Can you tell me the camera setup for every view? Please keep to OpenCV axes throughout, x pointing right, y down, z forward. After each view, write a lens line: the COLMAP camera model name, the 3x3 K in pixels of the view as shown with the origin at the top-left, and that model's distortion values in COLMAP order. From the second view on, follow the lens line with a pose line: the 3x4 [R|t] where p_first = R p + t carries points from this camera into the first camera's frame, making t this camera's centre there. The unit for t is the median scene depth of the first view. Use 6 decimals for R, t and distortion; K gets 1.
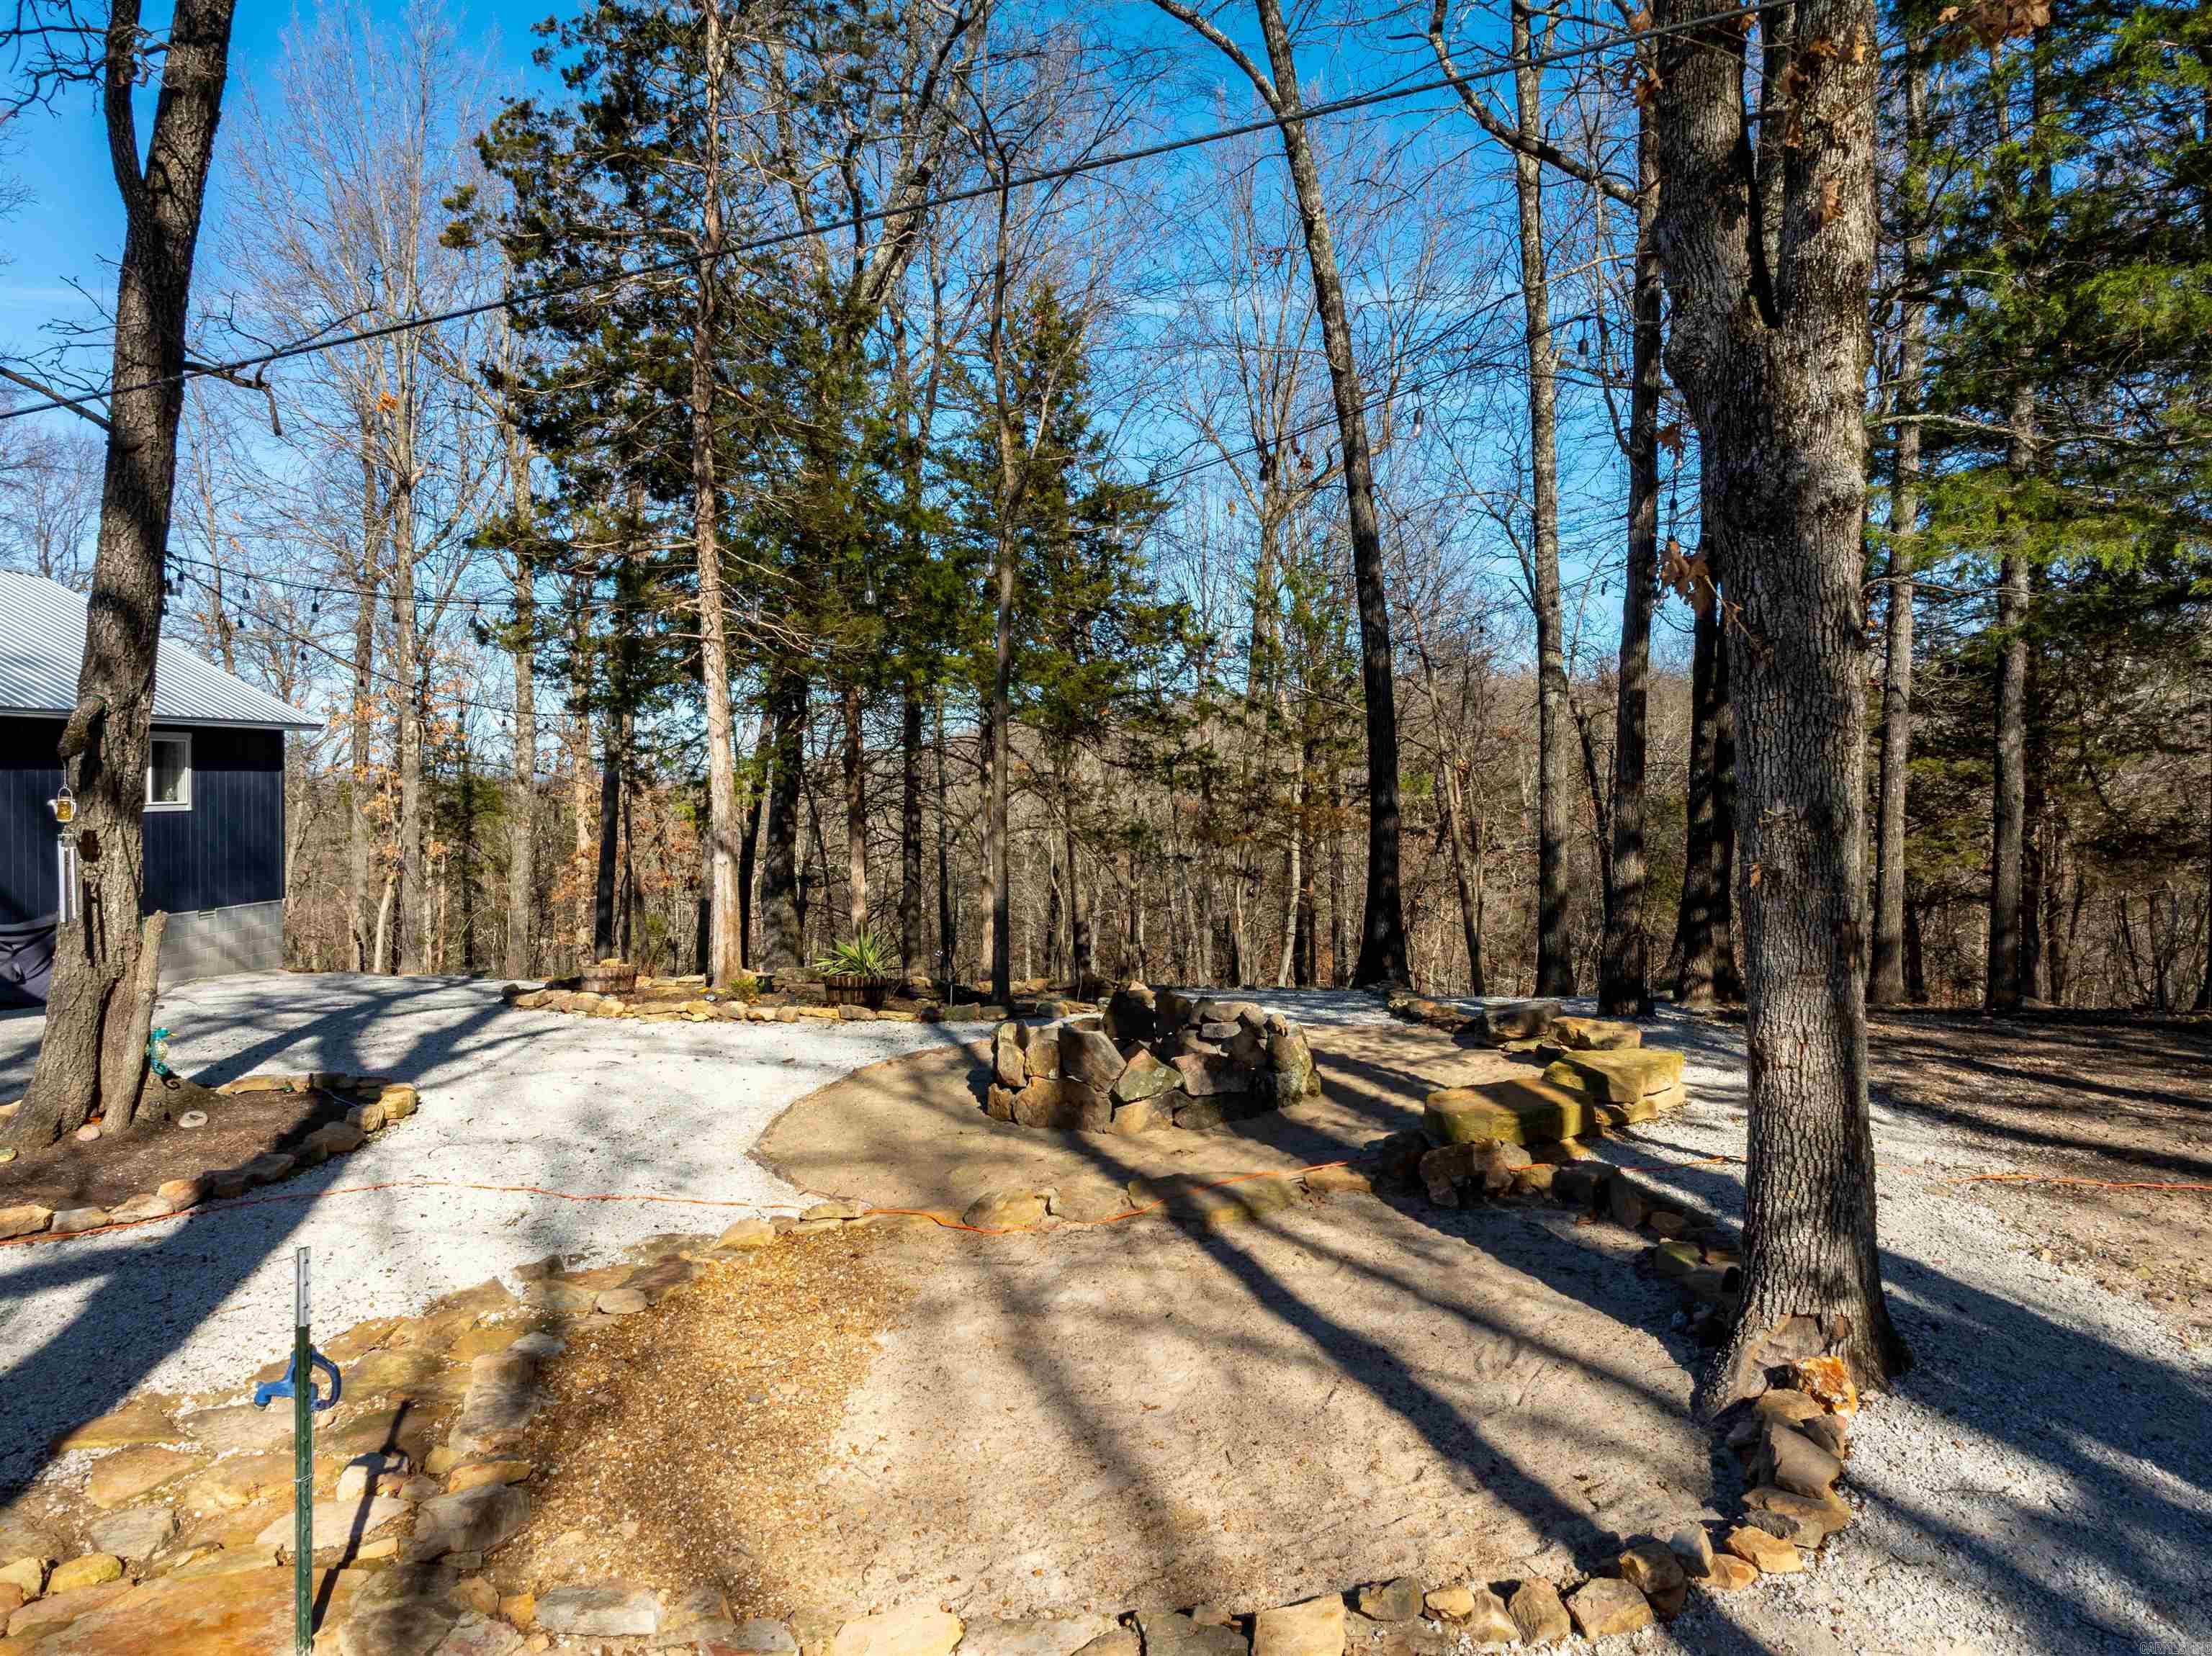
lens RADIAL K [[1566.4, 0, 1111.5], [0, 1566.4, 830.3], [0, 0, 1]] dist [-0.038253, 0.024634]
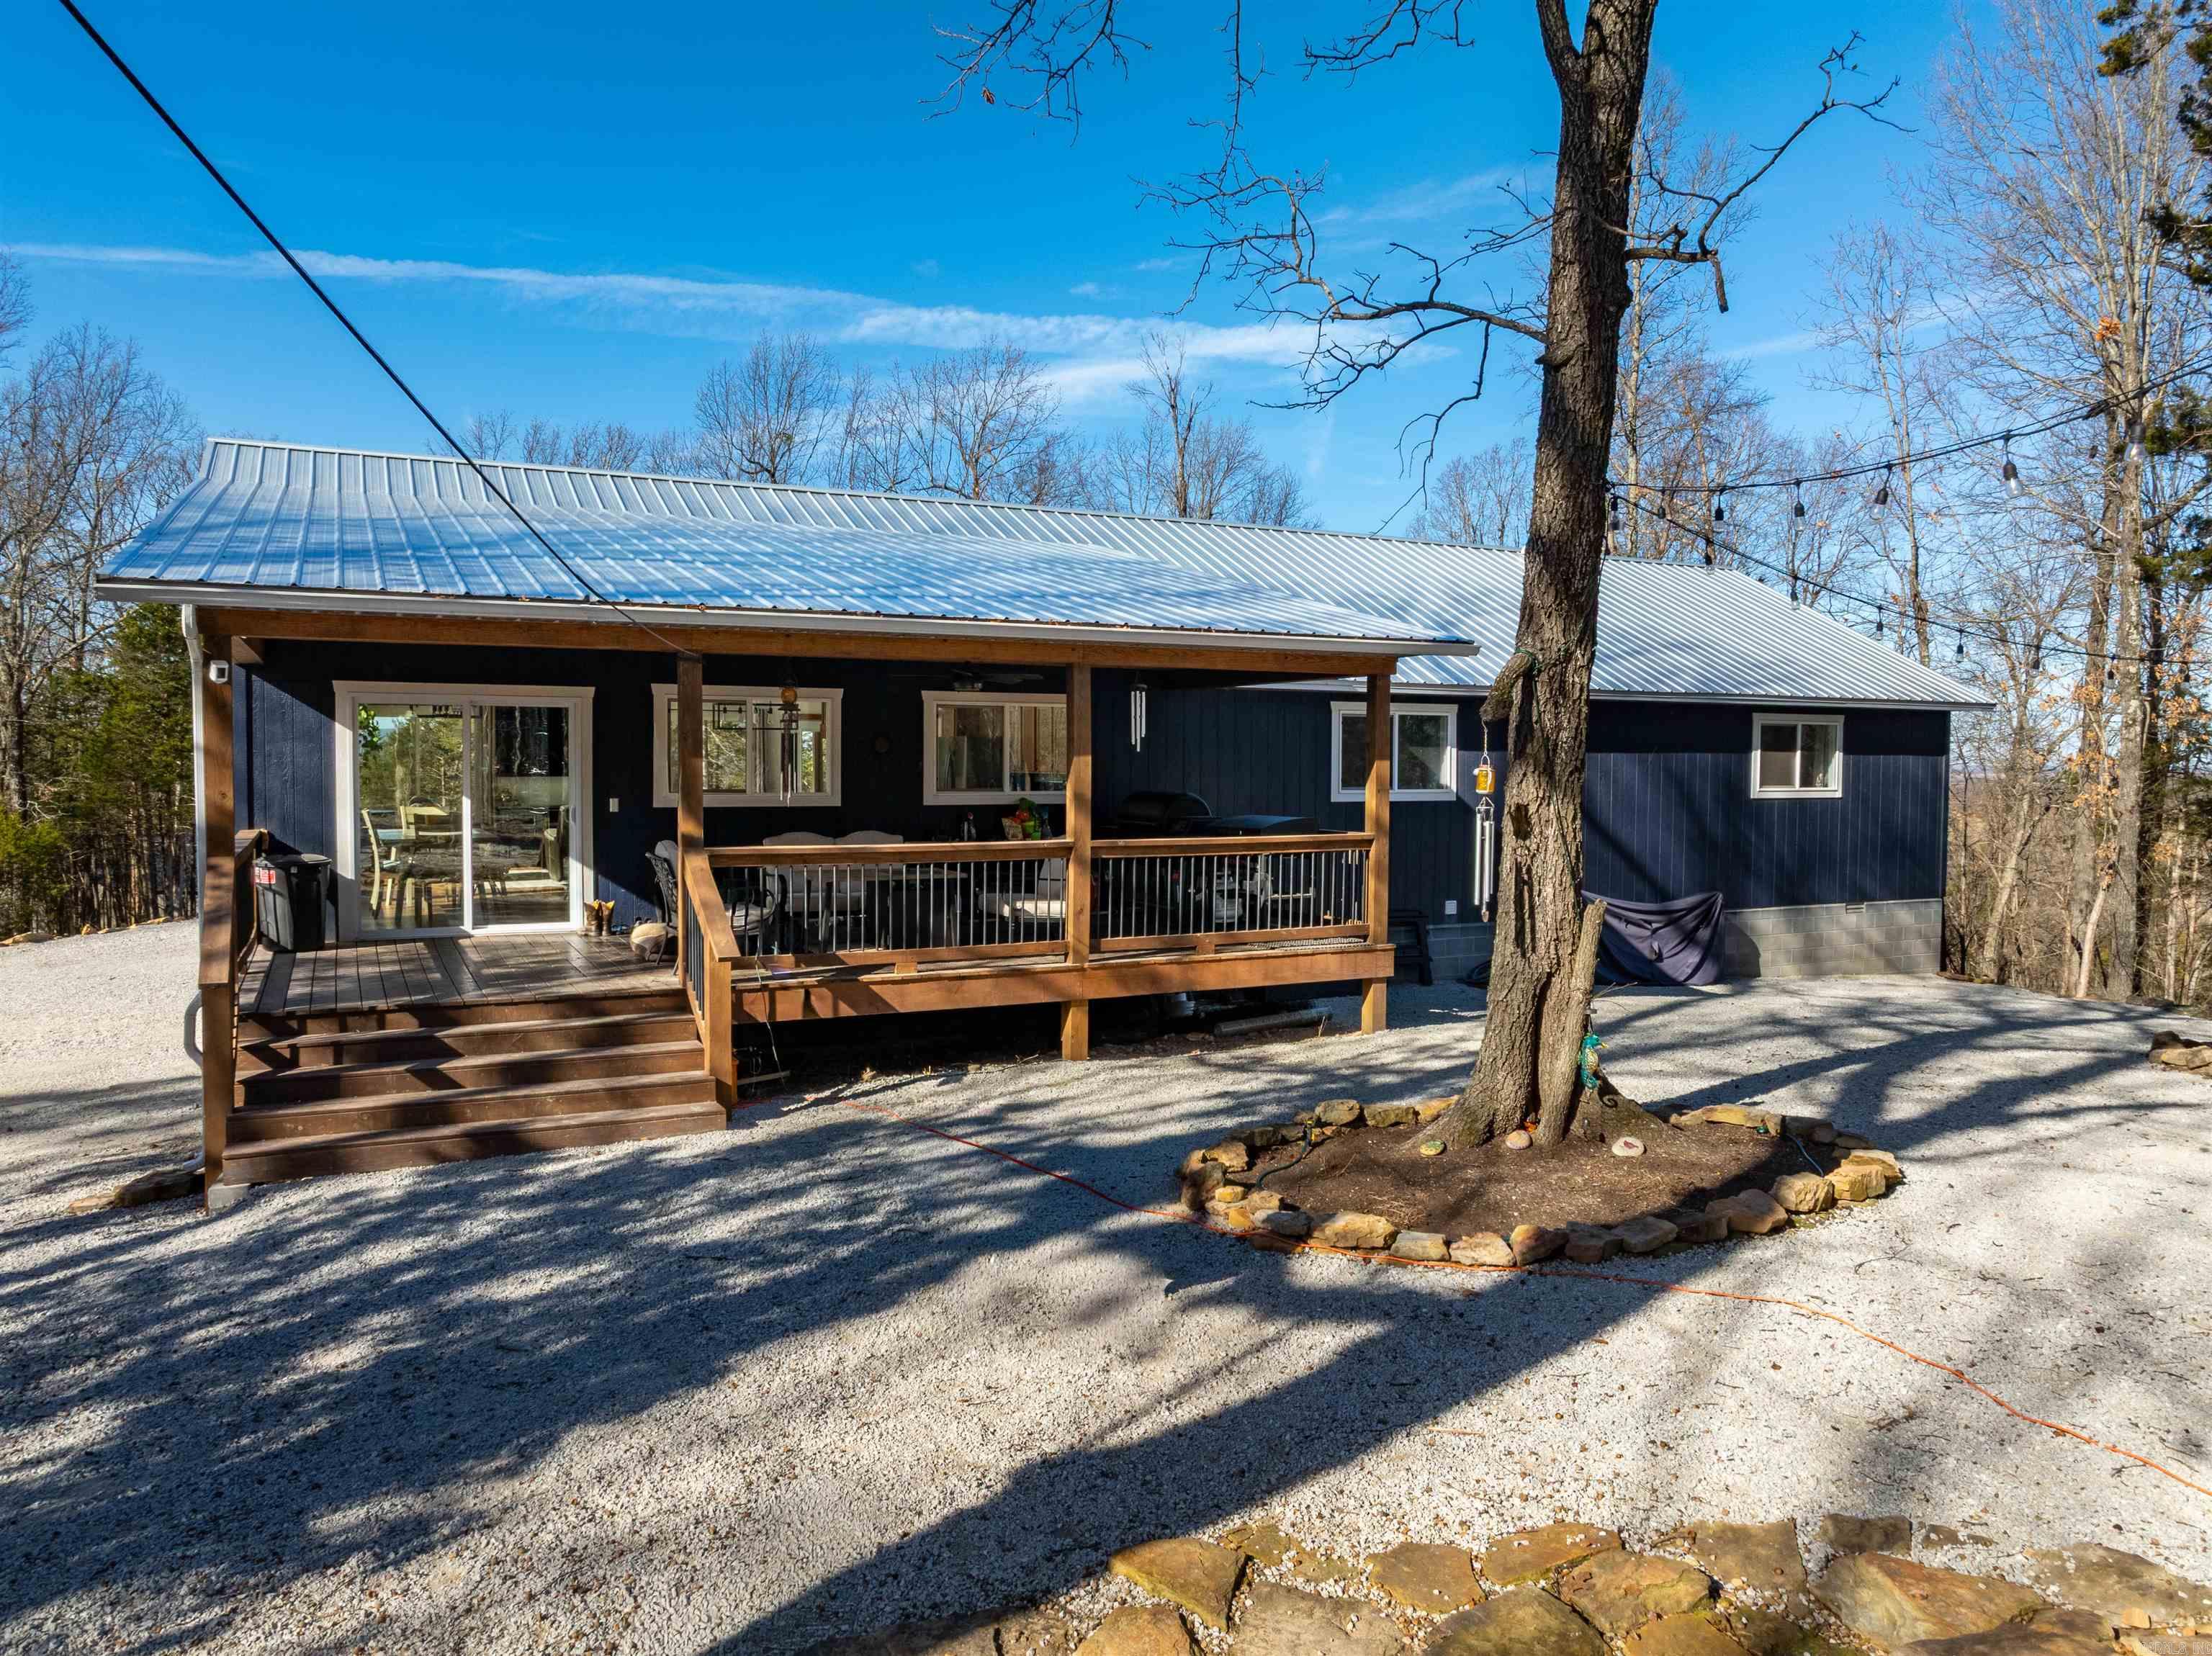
lens RADIAL K [[1566.4, 0, 1111.5], [0, 1566.4, 830.3], [0, 0, 1]] dist [-0.038253, 0.024634]
pose [[0.507806, 0.030962, -0.860915, -0.003756], [-0.028038, 0.999418, 0.019405, 0.004075], [0.861015, 0.014285, 0.508379, 0.331061]]
